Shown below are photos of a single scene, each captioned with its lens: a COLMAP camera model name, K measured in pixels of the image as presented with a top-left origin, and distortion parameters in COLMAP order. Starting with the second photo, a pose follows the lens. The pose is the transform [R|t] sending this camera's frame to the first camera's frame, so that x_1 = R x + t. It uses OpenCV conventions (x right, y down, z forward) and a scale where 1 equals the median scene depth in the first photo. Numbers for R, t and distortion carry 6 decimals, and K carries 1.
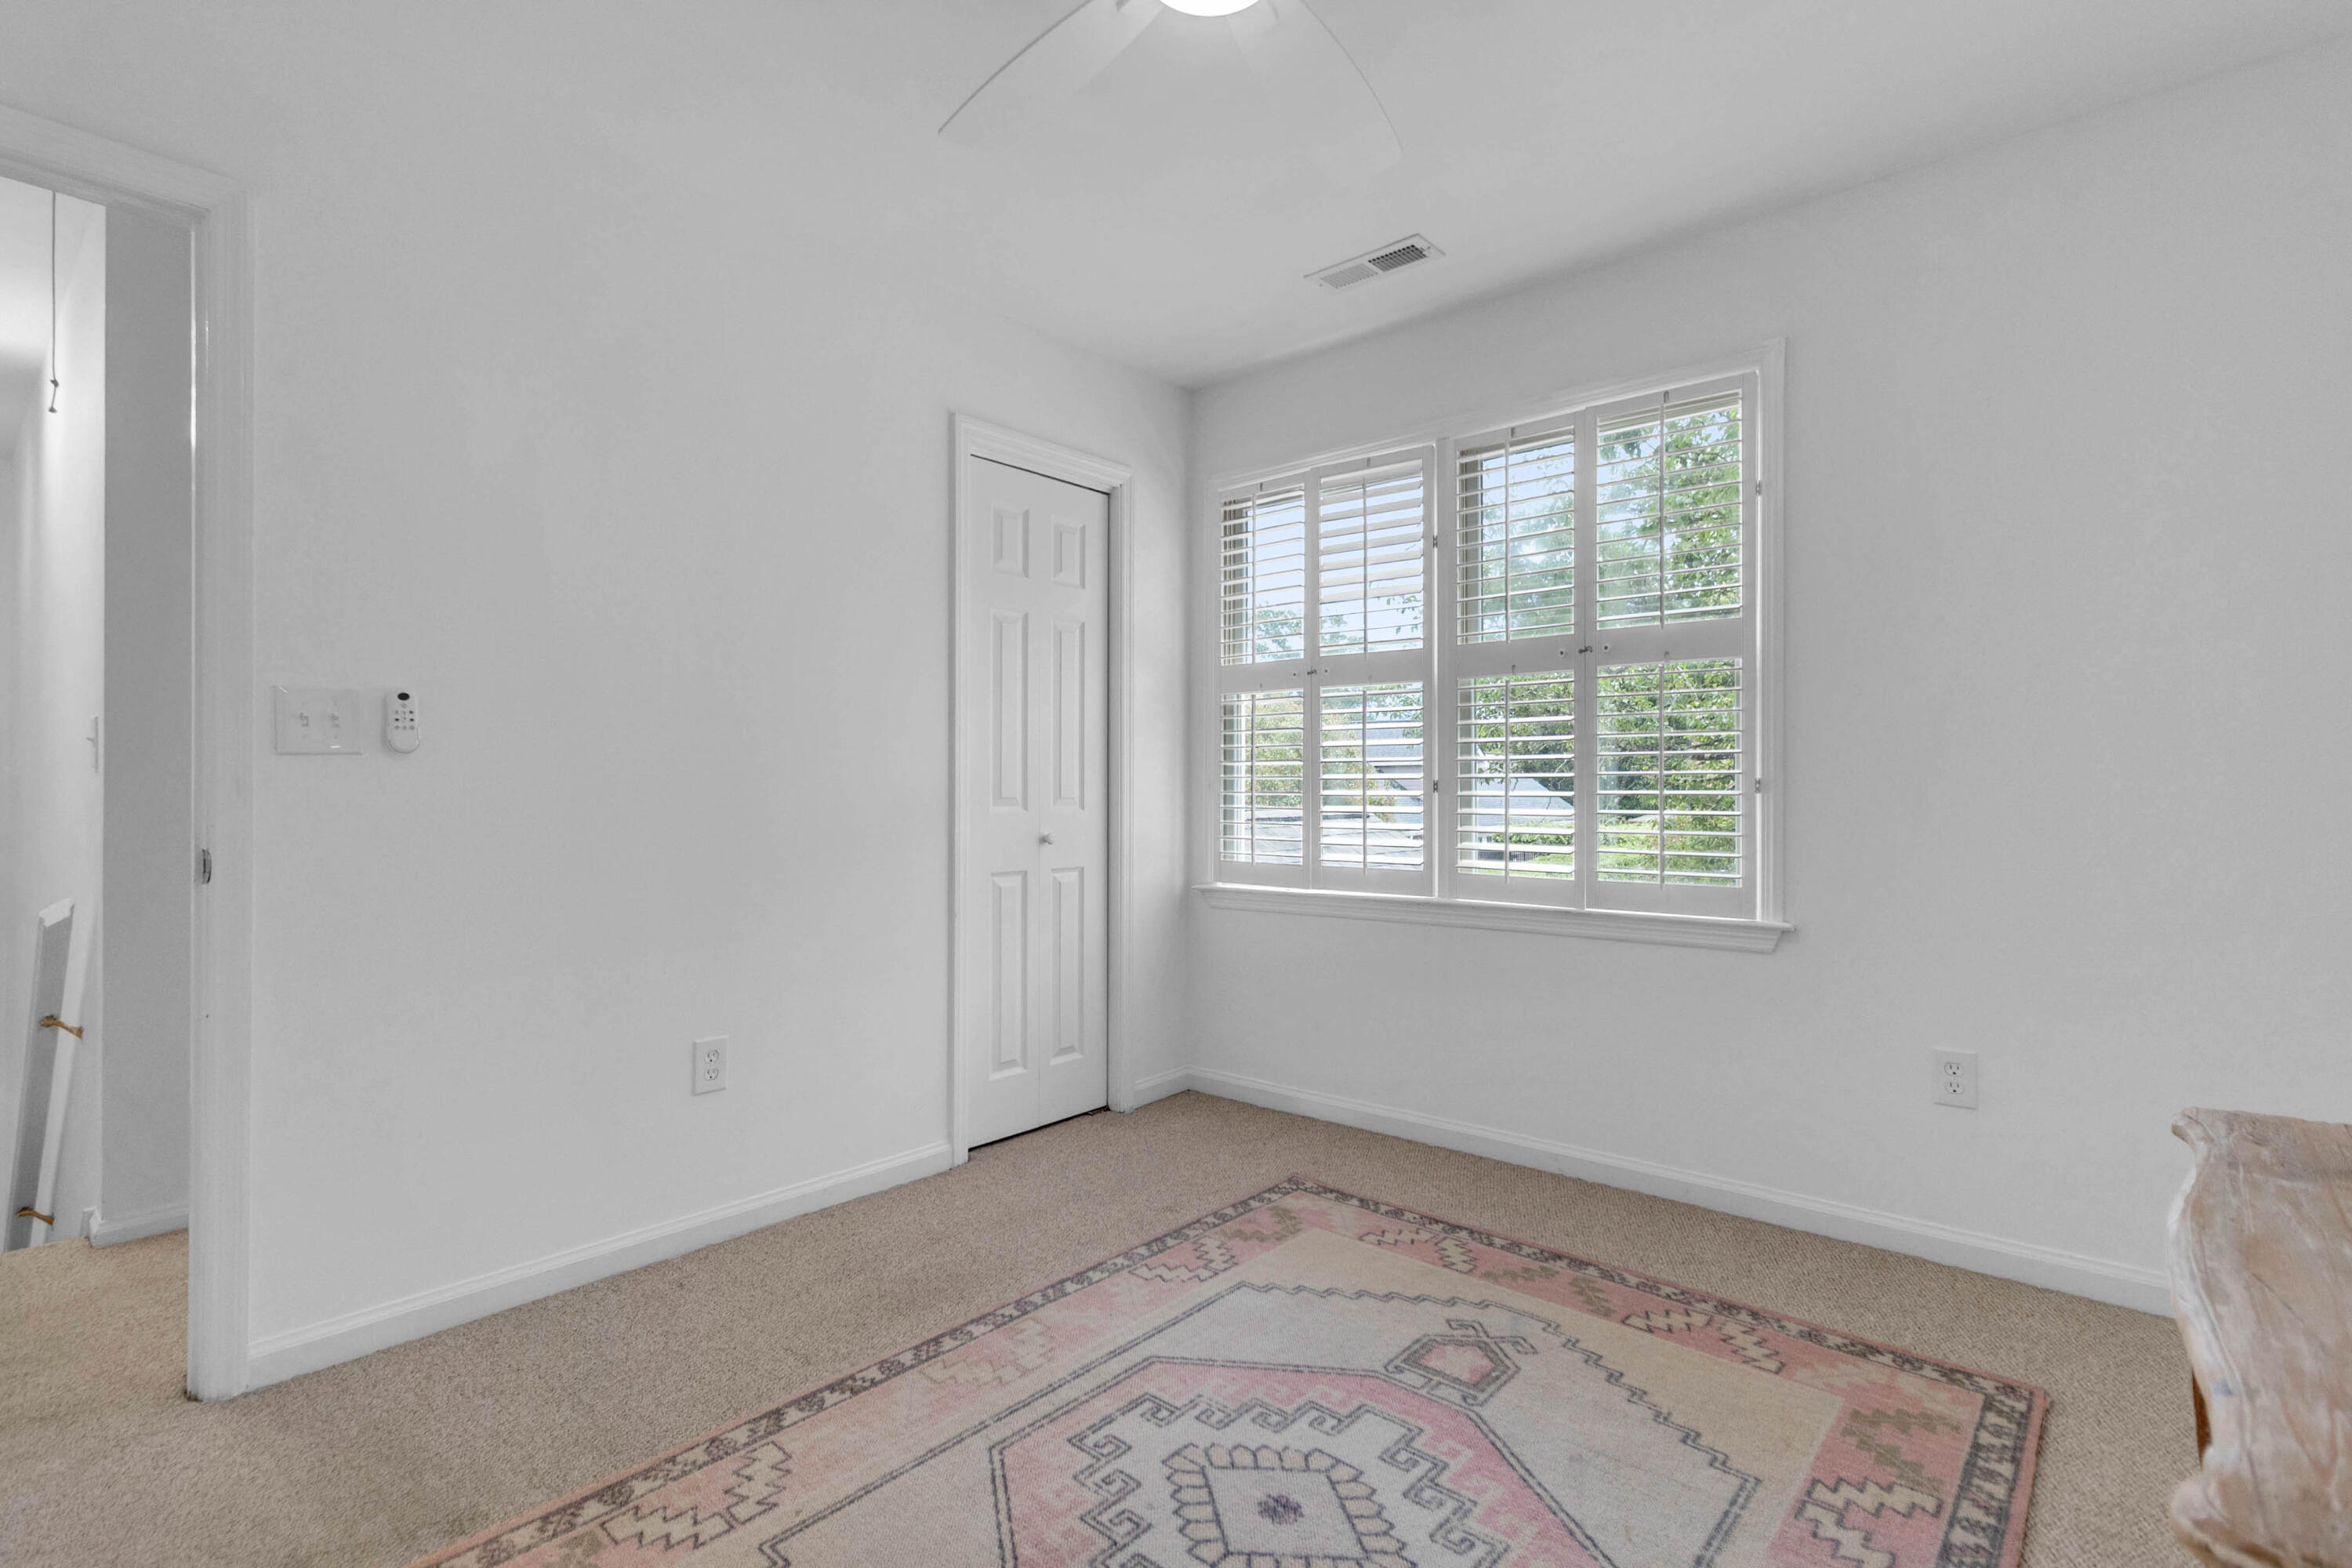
lens RADIAL K [[1094.3, 0, 1176.5], [0, 1094.3, 780.4], [0, 0, 1]] dist [-0.001078, 0.000146]
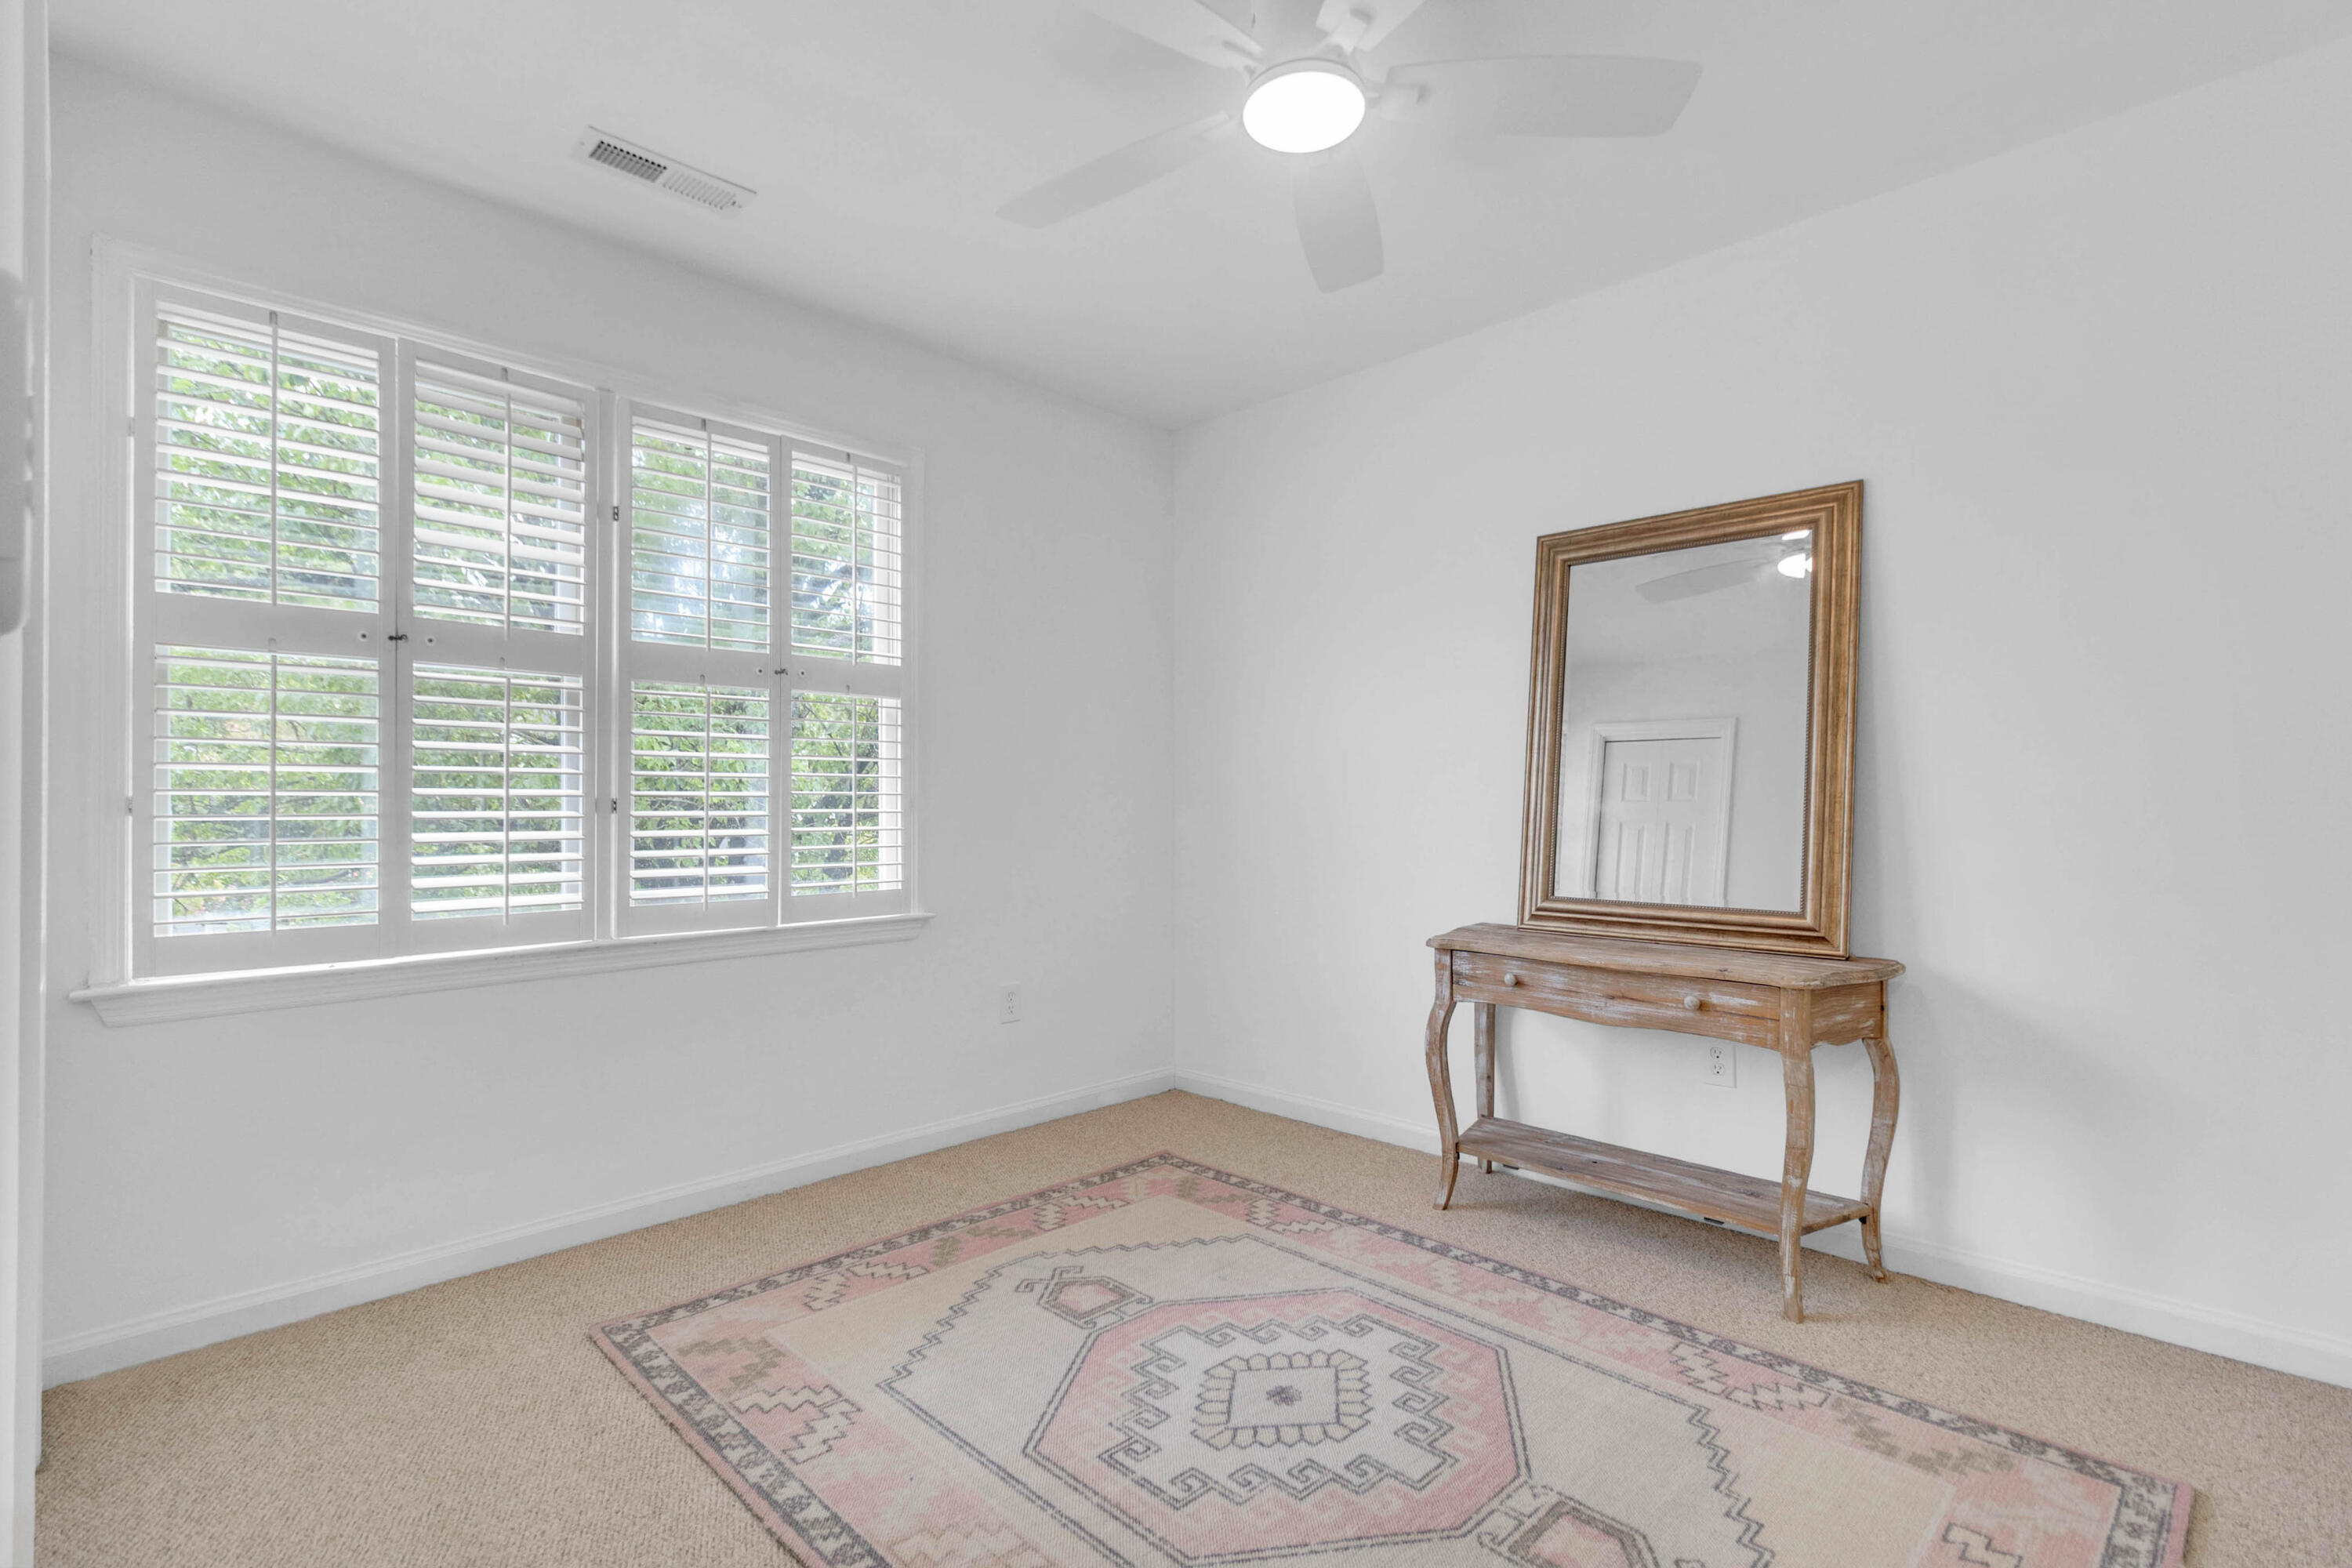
lens RADIAL K [[1094.3, 0, 1175.6], [0, 1094.3, 796.9], [0, 0, 1]] dist [-0.001078, 0.000146]
pose [[0.070198, 0.005186, 0.997520, -0.814830], [-0.005192, 0.999975, -0.004833, 0.001073], [-0.997520, -0.004839, 0.070224, 0.741317]]
